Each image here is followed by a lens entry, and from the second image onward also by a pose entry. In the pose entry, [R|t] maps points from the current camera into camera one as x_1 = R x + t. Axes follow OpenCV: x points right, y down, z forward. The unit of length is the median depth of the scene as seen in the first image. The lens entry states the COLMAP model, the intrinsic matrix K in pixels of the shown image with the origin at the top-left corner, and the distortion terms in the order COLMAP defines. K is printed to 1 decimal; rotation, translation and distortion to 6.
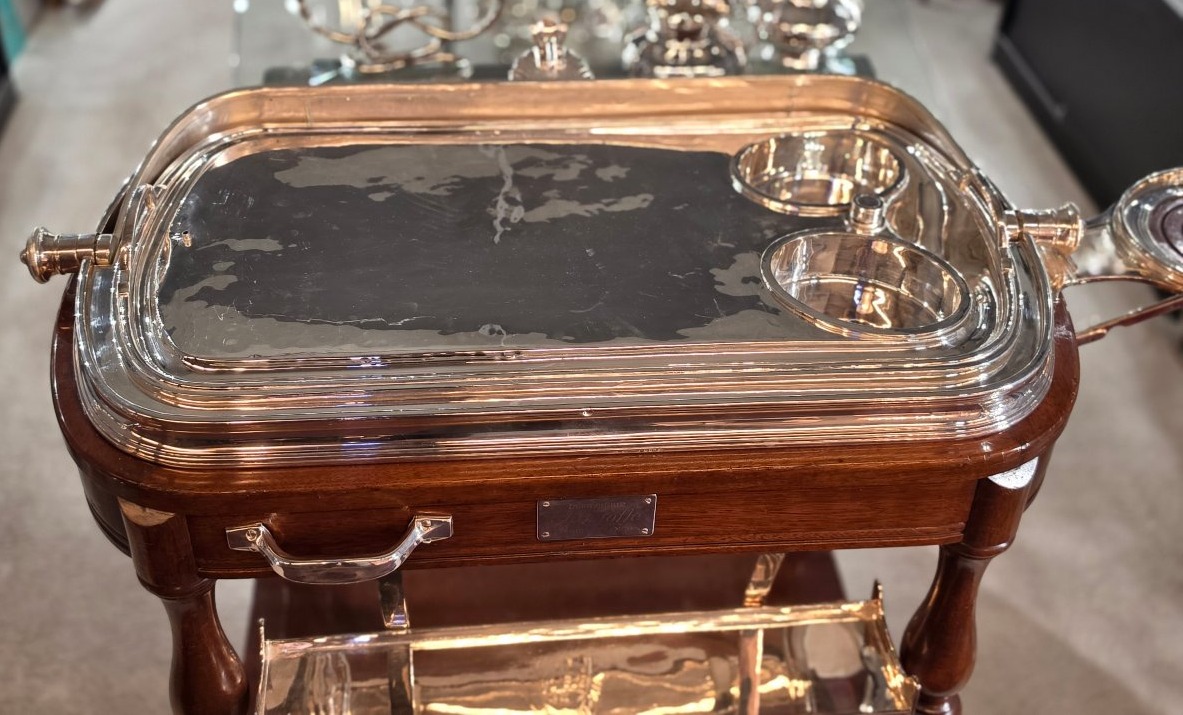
lens RADIAL K [[1395.6, 0, 593.8], [0, 1395.6, 290.8], [0, 0, 1]] dist [0.017881, 0.000000]
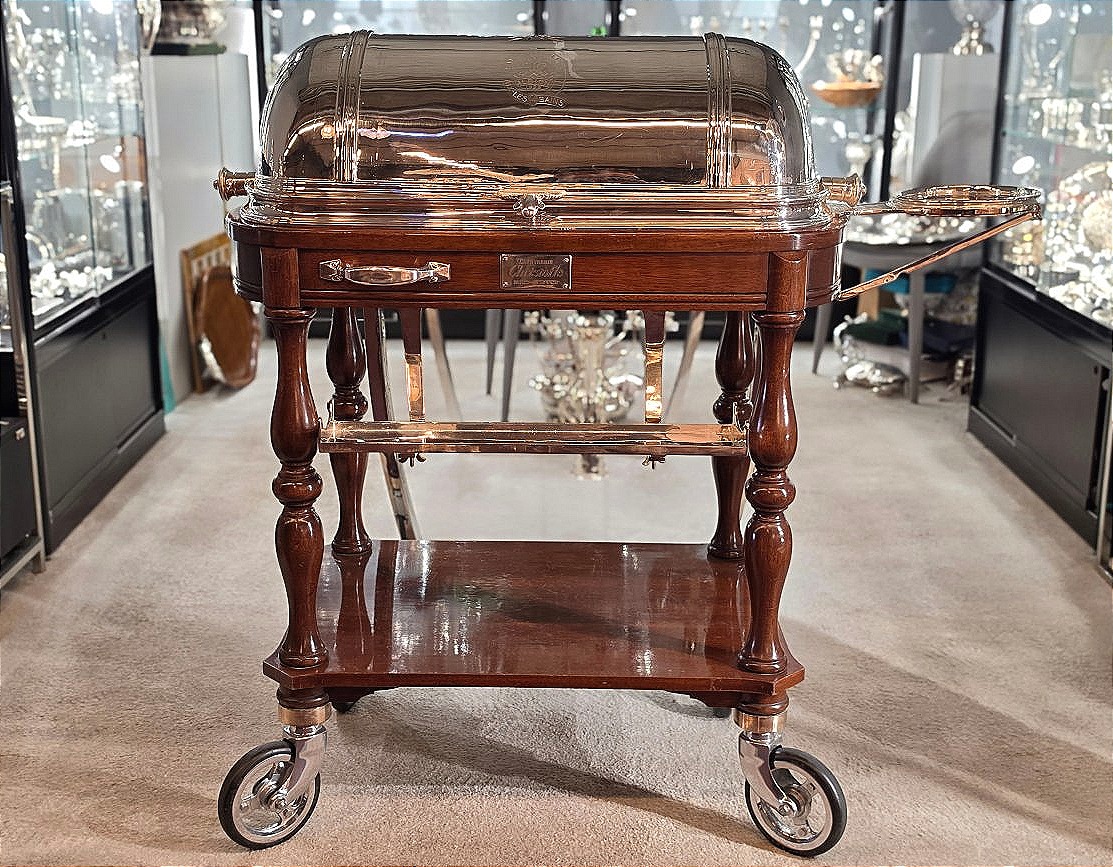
lens RADIAL K [[1461.5, 0, 535.2], [0, 1461.5, 429.2], [0, 0, 1]] dist [0.067520, 0.000000]
pose [[0.993570, 0.008548, -0.112893, 0.195233], [-0.050480, 0.925991, -0.374156, 0.964752], [0.101340, 0.377449, 0.920469, -0.526585]]
